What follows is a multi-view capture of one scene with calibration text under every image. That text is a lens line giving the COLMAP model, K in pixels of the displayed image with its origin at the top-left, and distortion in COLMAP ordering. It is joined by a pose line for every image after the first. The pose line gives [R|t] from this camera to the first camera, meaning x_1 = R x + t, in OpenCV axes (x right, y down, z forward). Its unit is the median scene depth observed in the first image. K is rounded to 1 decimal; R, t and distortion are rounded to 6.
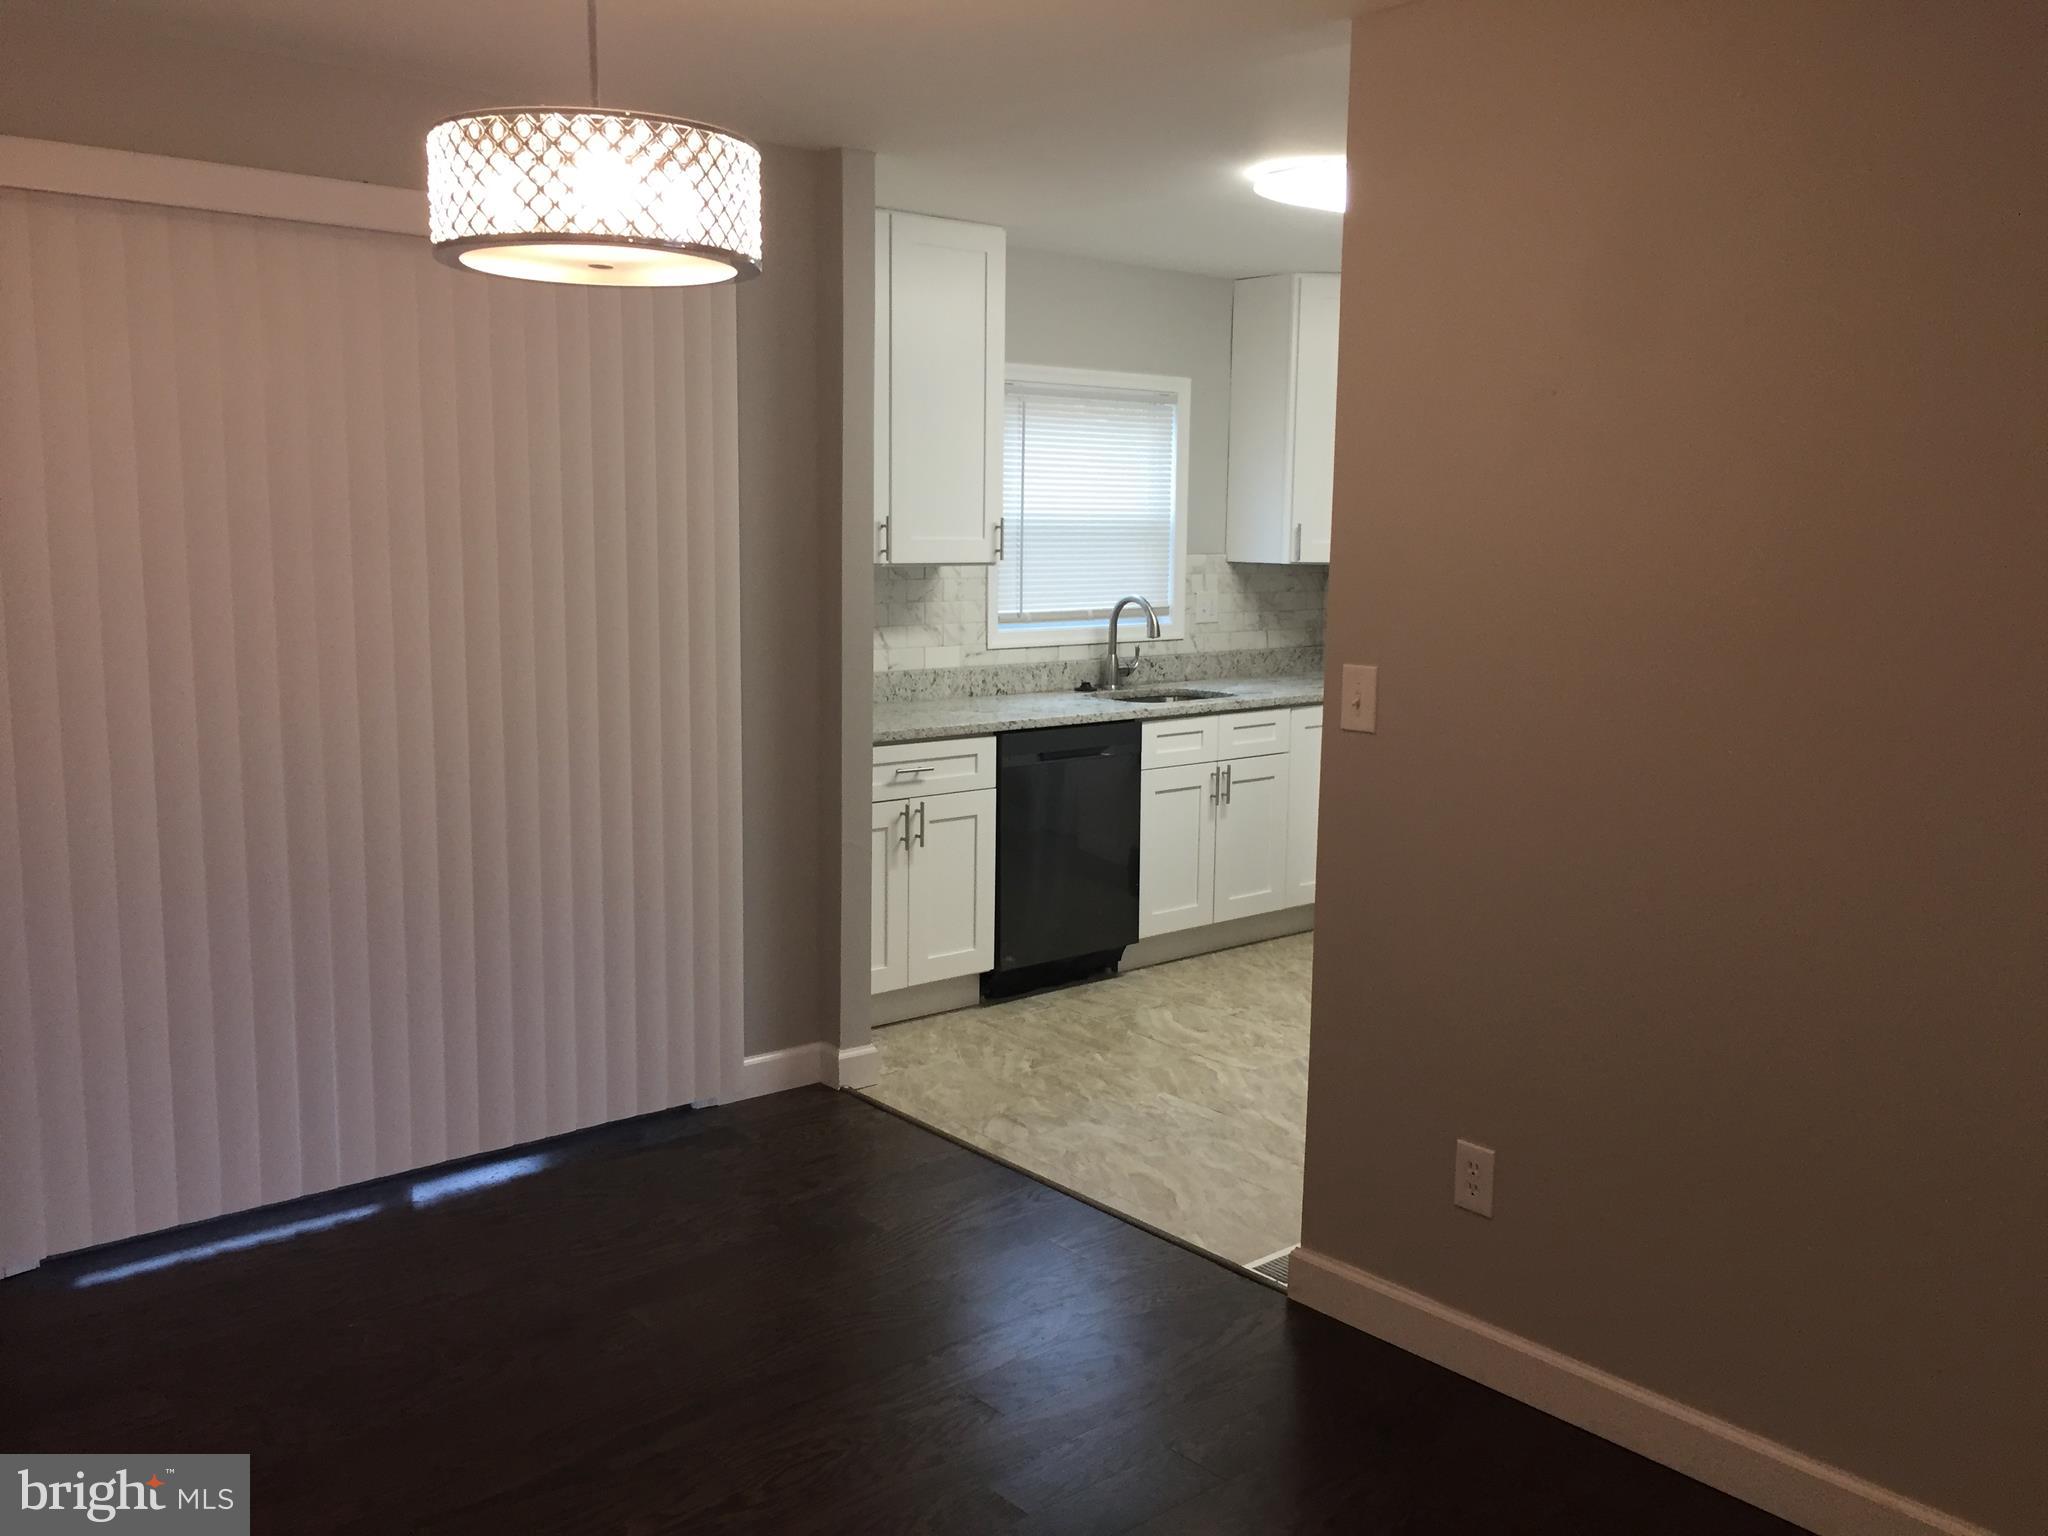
lens RADIAL K [[1784.5, 0, 1038.0], [0, 1784.5, 773.6], [0, 0, 1]] dist [0.068968, -0.057769]
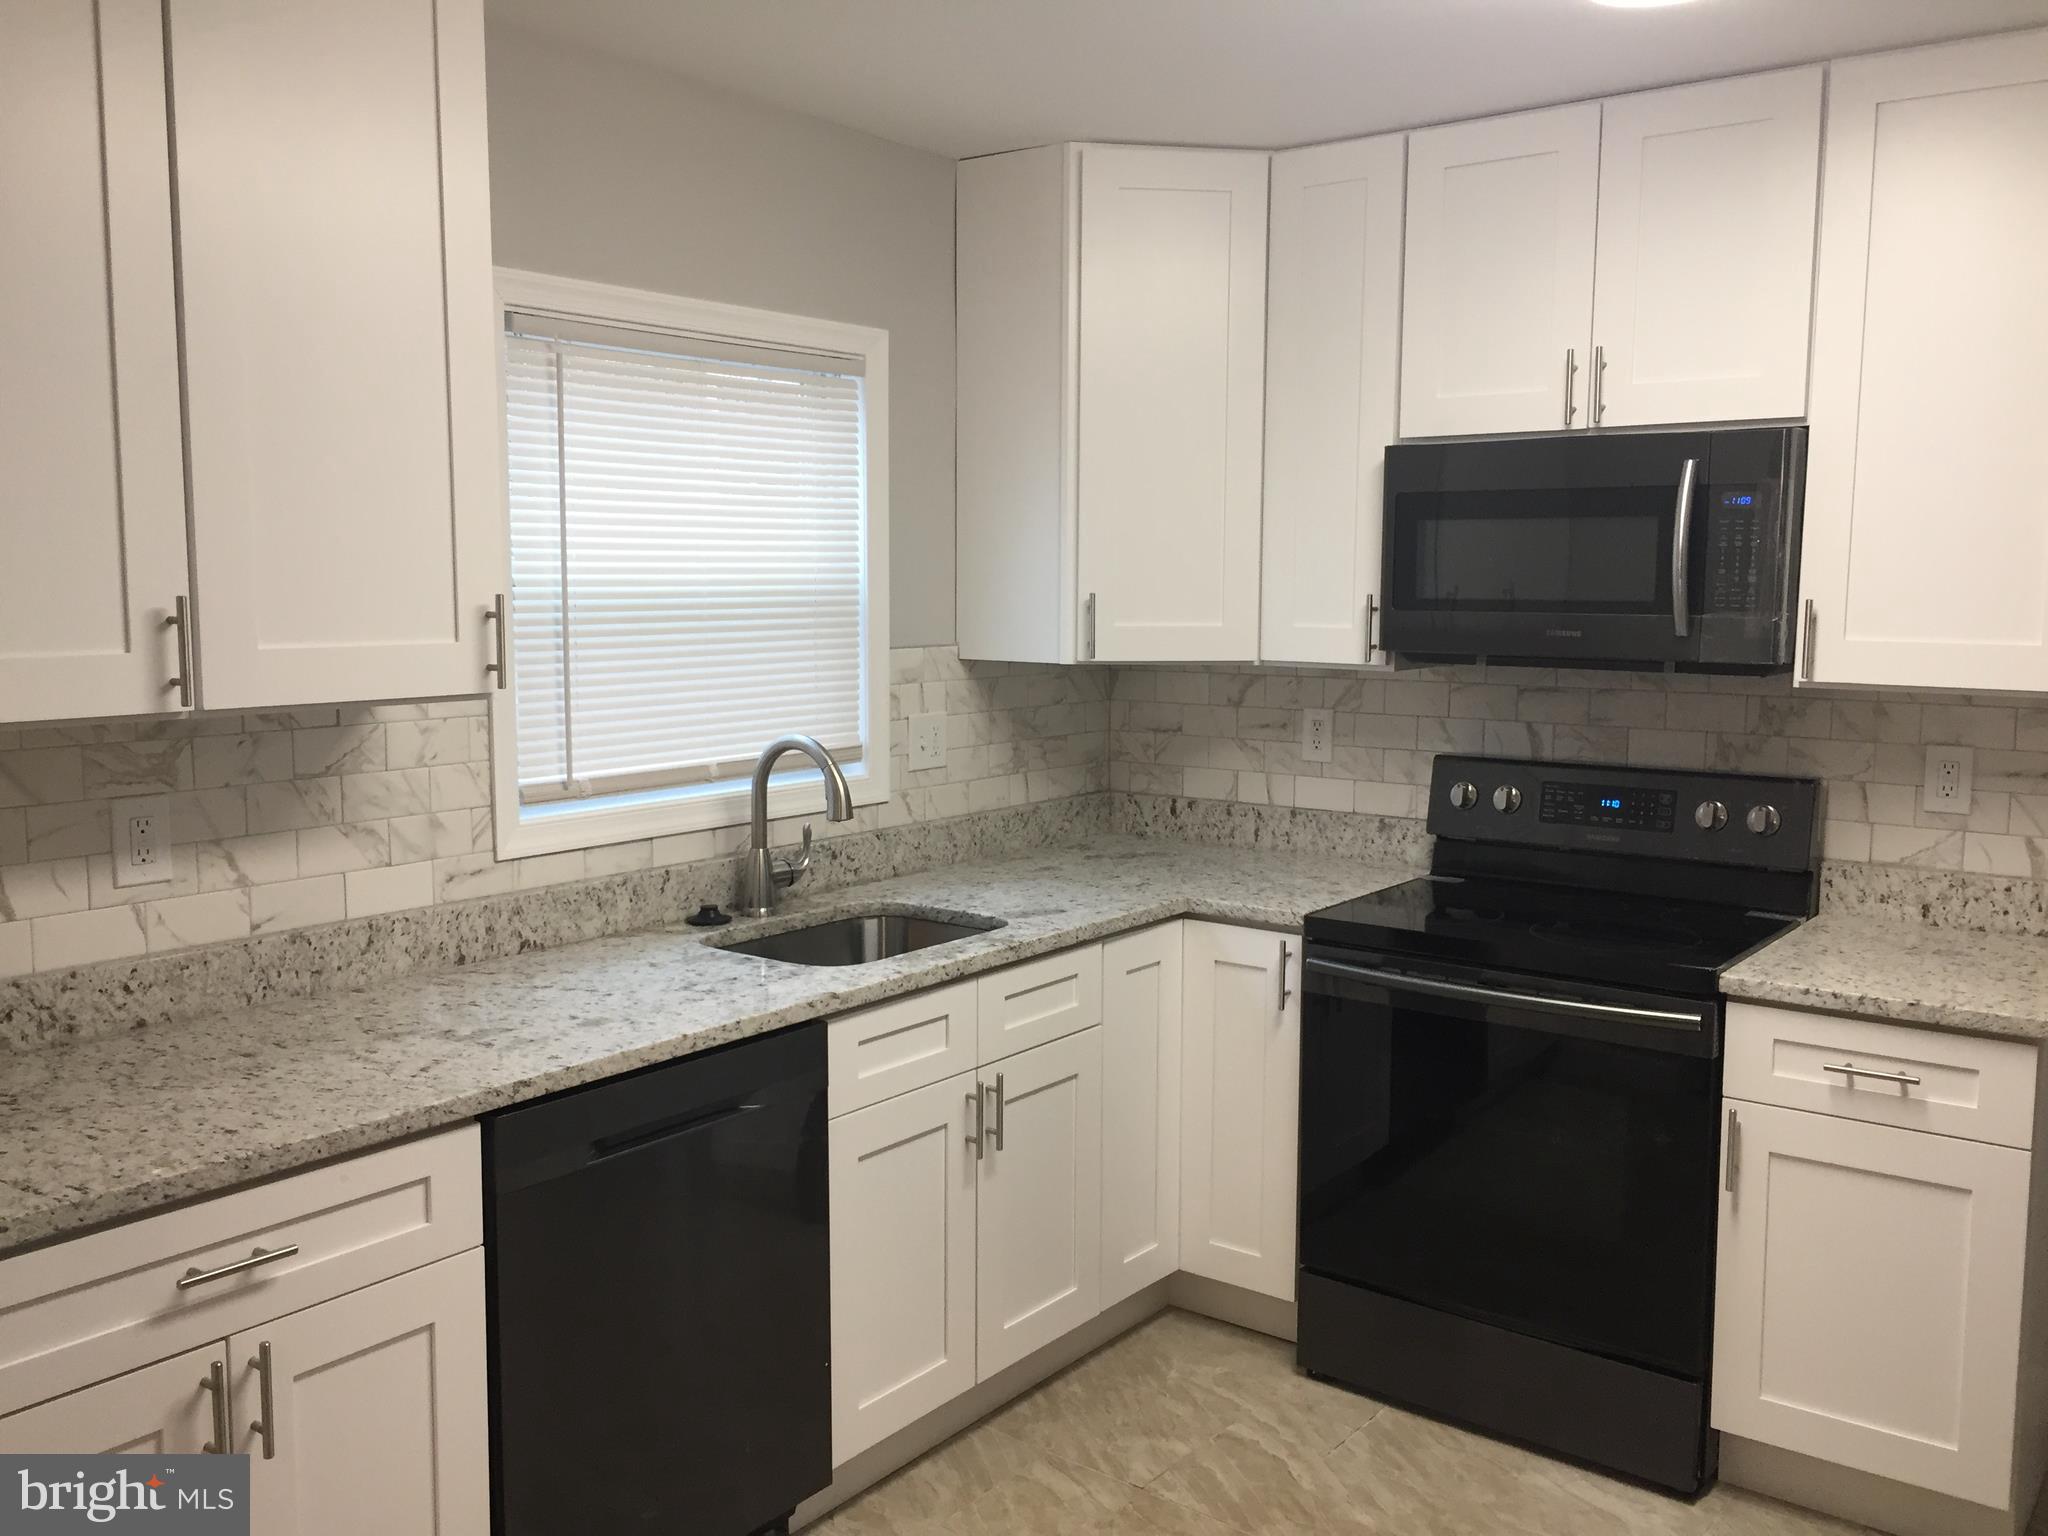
lens RADIAL K [[1784.5, 0, 1035.5], [0, 1784.5, 761.8], [0, 0, 1]] dist [0.068968, -0.057769]
pose [[0.980744, -0.029382, 0.193077, 0.022608], [0.035685, 0.998935, -0.029246, -0.080449], [-0.192012, 0.035573, 0.980748, 0.516612]]
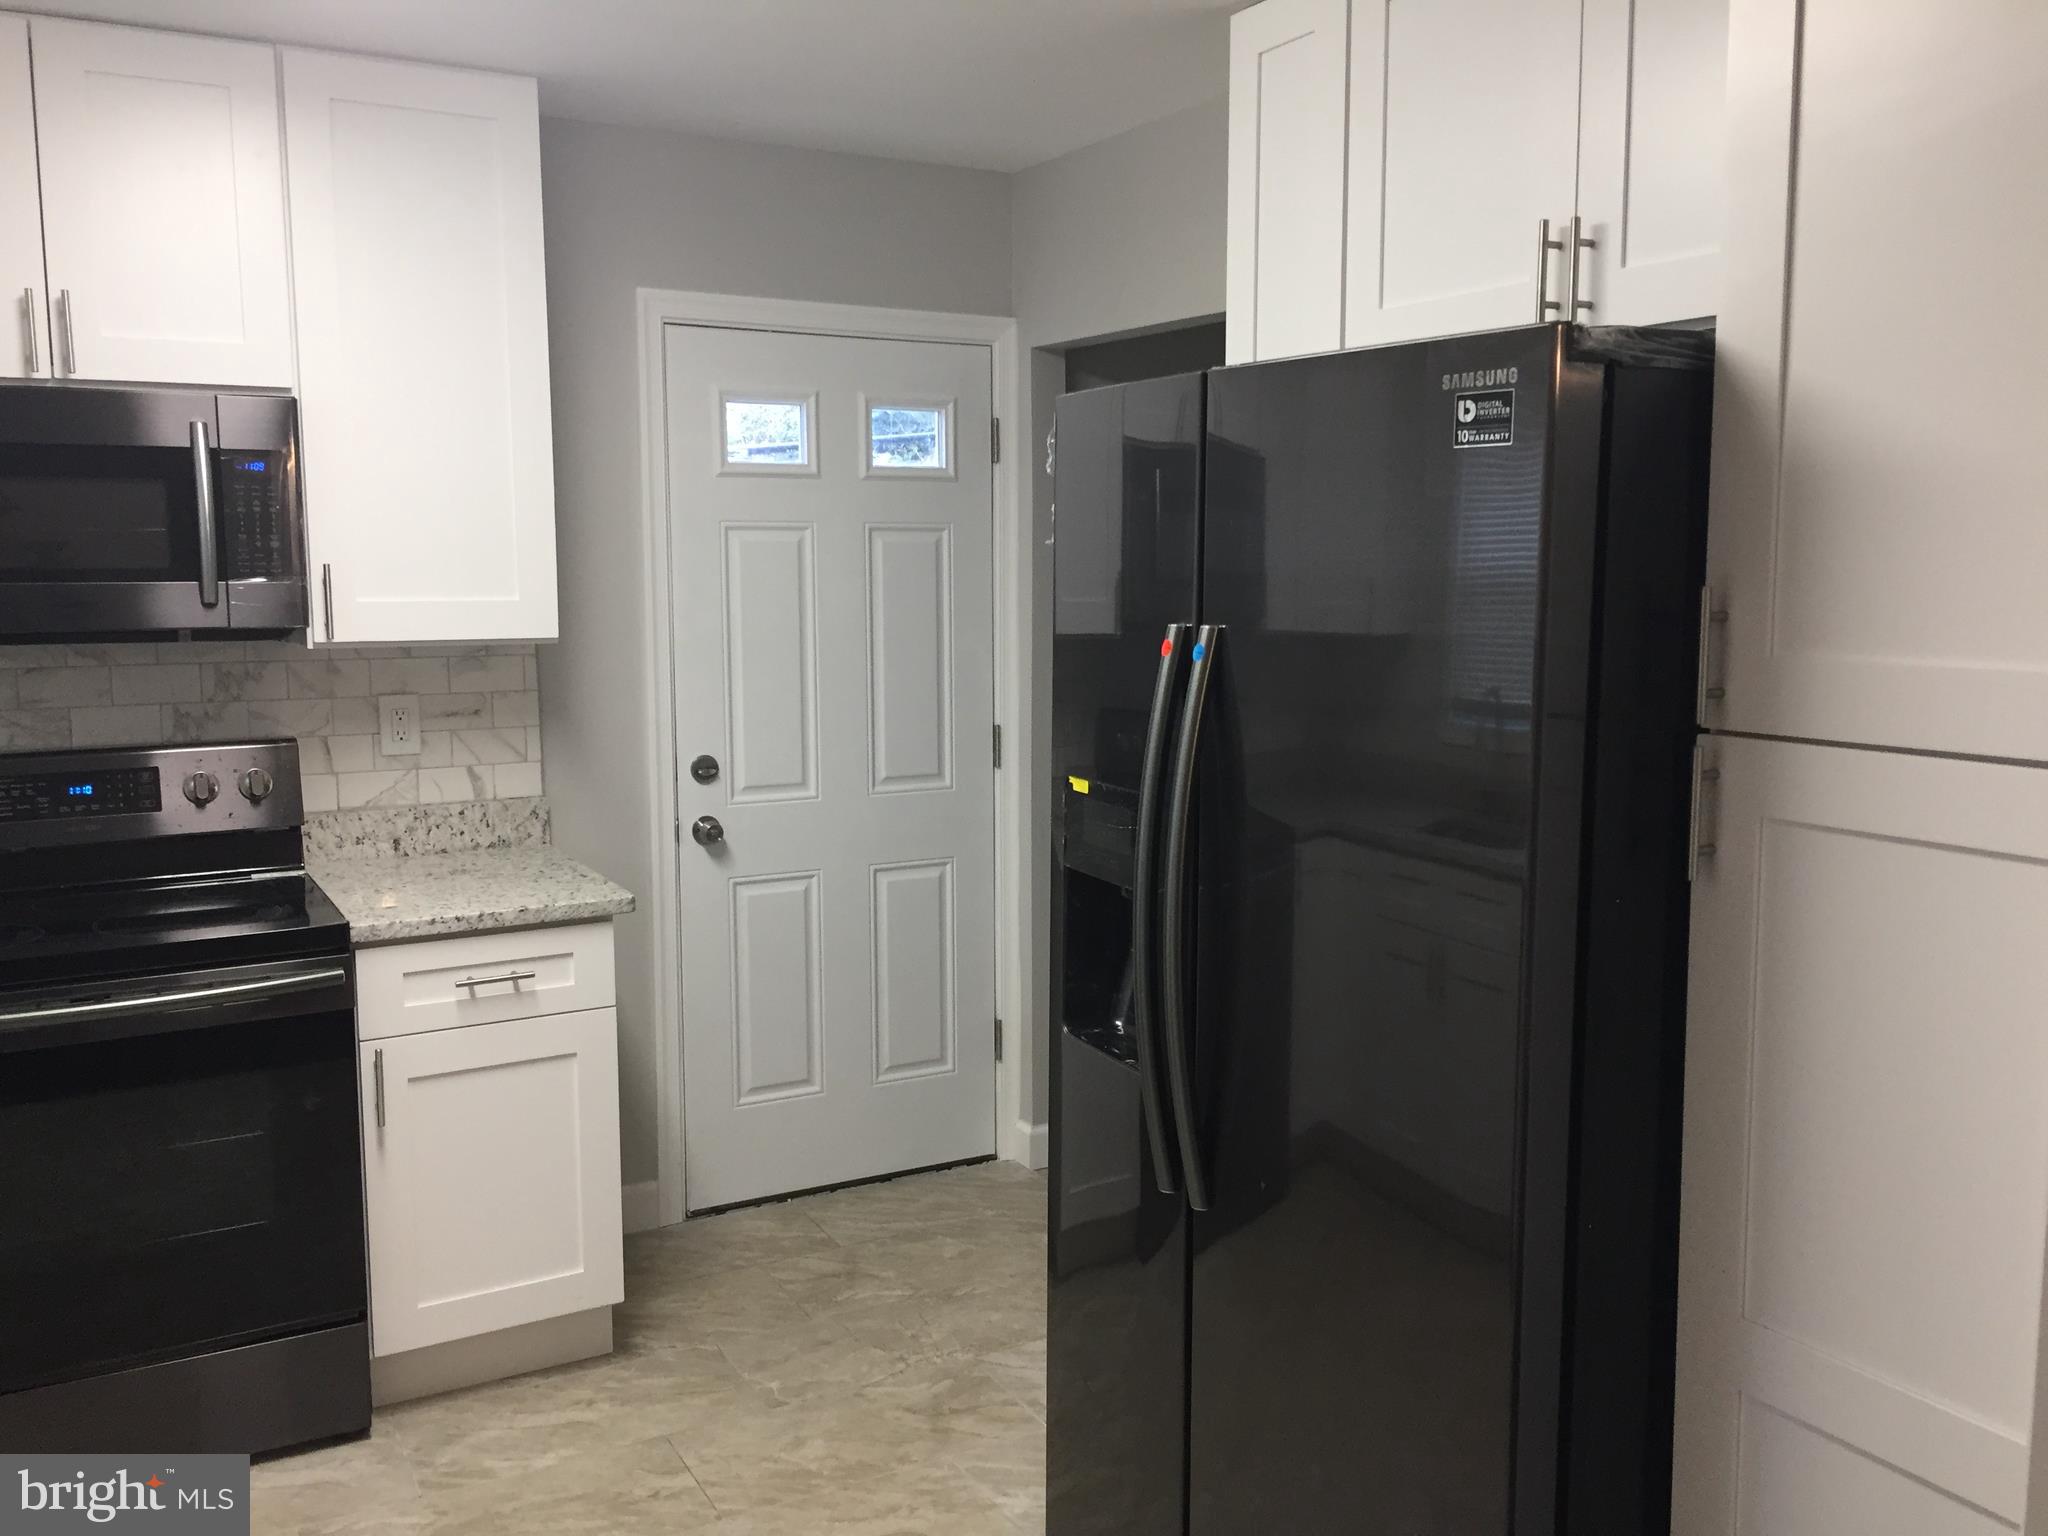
lens RADIAL K [[1784.5, 0, 1019.2], [0, 1784.5, 763.9], [0, 0, 1]] dist [0.068968, -0.057769]
pose [[0.215405, -0.129832, 0.967856, -0.319044], [0.146780, 0.984167, 0.099353, -0.115699], [-0.965431, 0.120661, 0.231051, 0.802670]]
